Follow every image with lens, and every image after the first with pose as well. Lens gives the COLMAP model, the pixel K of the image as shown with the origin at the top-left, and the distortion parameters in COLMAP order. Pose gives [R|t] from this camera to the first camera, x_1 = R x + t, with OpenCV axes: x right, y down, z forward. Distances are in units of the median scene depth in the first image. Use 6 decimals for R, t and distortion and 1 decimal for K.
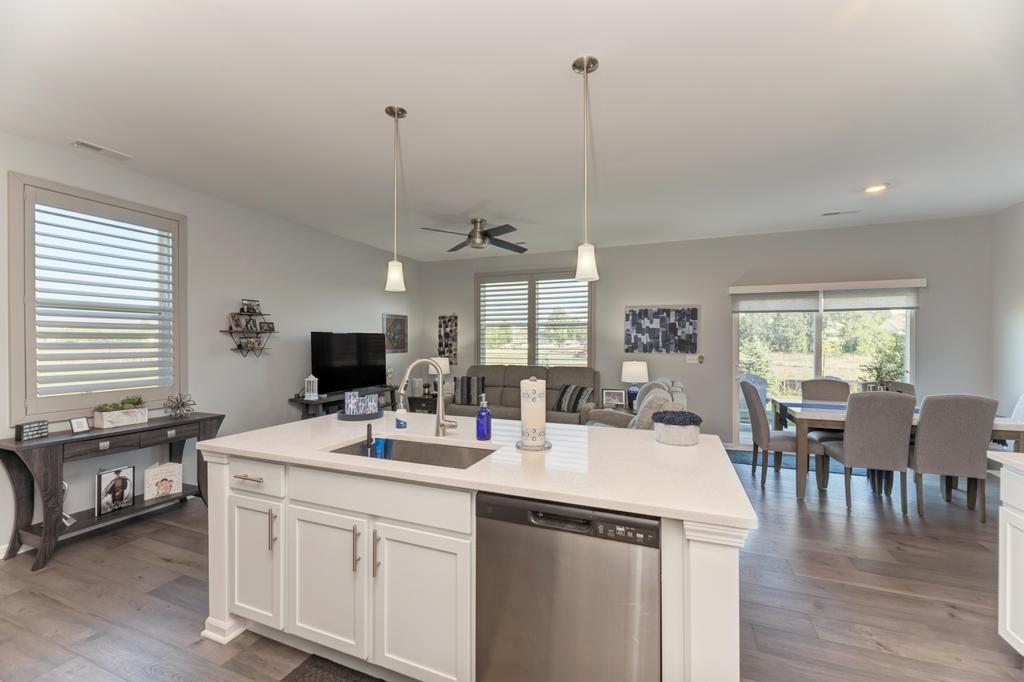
lens RADIAL K [[411.3, 0, 513.7], [0, 411.3, 339.9], [0, 0, 1]] dist [0.005565, -0.000130]
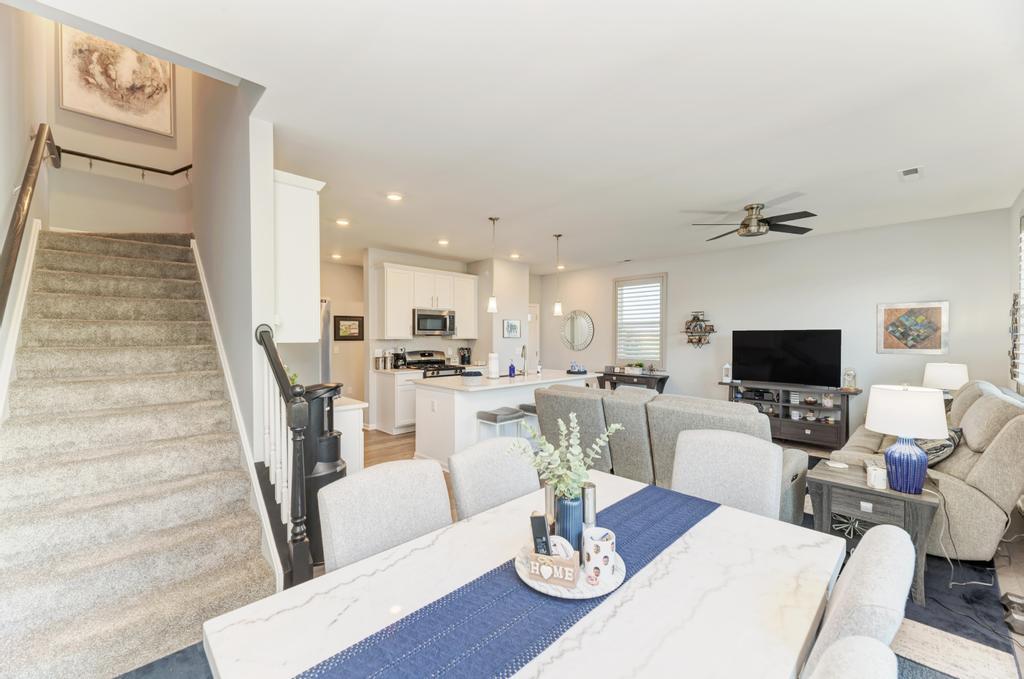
lens RADIAL K [[410.8, 0, 510.4], [0, 410.8, 343.4], [0, 0, 1]] dist [0.009651, -0.004064]
pose [[-0.409467, 0.013544, -0.912224, 0.810406], [0.002377, 0.999902, 0.013779, 0.000495], [0.912322, 0.003473, -0.409460, 0.734783]]
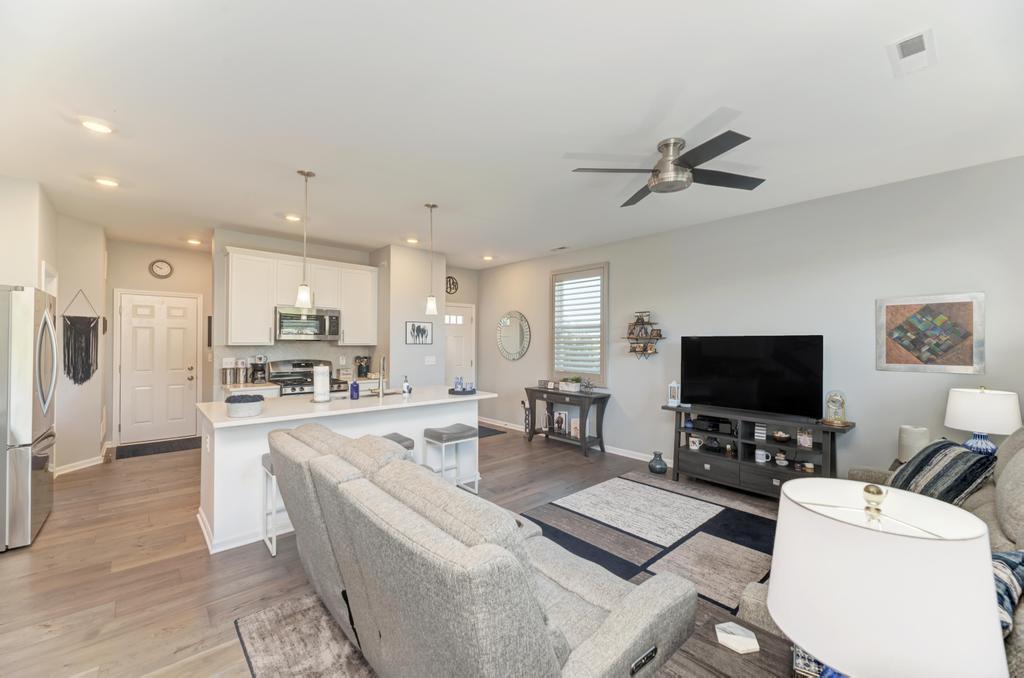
lens RADIAL K [[410.8, 0, 511.1], [0, 410.8, 341.1], [0, 0, 1]] dist [0.009651, -0.004064]
pose [[-0.439833, -0.006963, -0.898053, 0.454883], [-0.003038, 0.999976, -0.006266, -0.001661], [0.898074, -0.000028, -0.439843, 0.877102]]
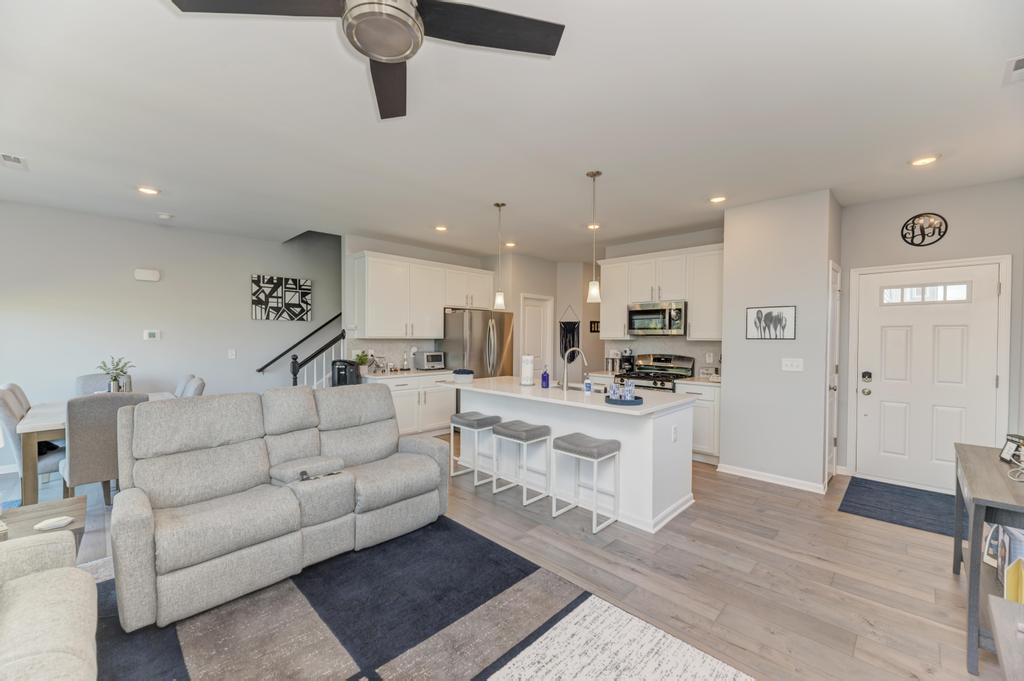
lens RADIAL K [[410.8, 0, 507.9], [0, 410.8, 342.1], [0, 0, 1]] dist [0.009651, -0.004064]
pose [[-0.919353, -0.010591, 0.393292, -0.250219], [-0.007212, 0.999923, 0.010069, 0.001501], [-0.393369, 0.006420, -0.919358, 1.048045]]
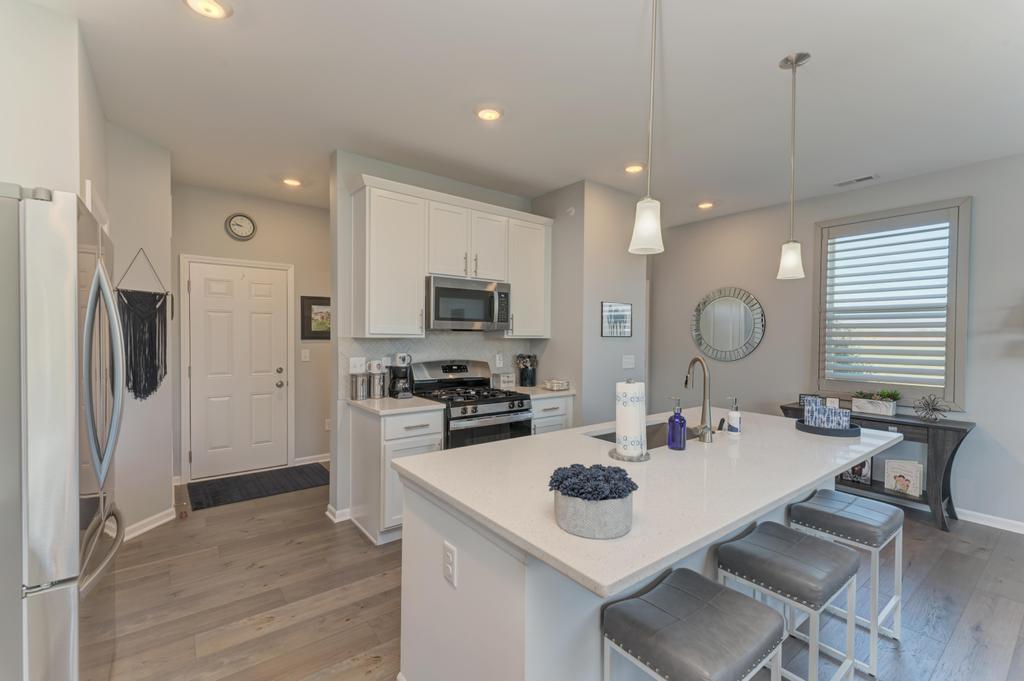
lens RADIAL K [[446.5, 0, 510.4], [0, 446.5, 343.5], [0, 0, 1]] dist [0.008388, -0.002068]
pose [[-0.510339, 0.010992, -0.859903, 0.341786], [-0.005504, 0.999856, 0.016048, 0.000828], [0.859955, 0.012922, -0.510205, 0.428795]]
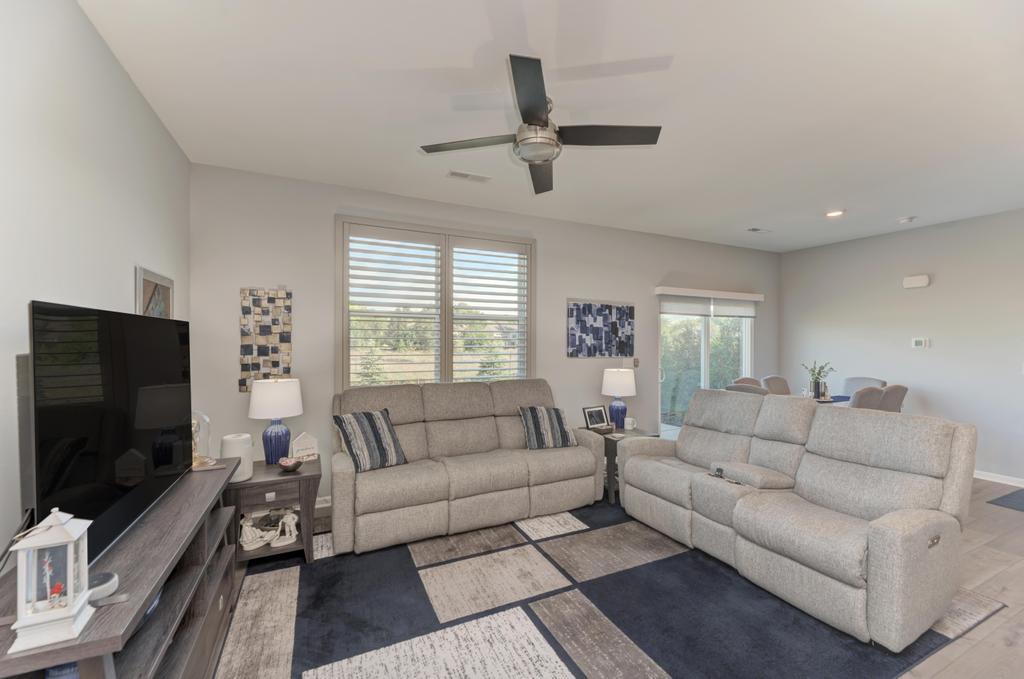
lens RADIAL K [[410.8, 0, 512.0], [0, 410.8, 345.2], [0, 0, 1]] dist [0.009651, -0.004064]
pose [[0.680743, -0.004610, 0.732508, -0.392373], [-0.004934, 0.999929, 0.010879, -0.000443], [-0.732506, -0.011020, 0.680671, 0.565586]]
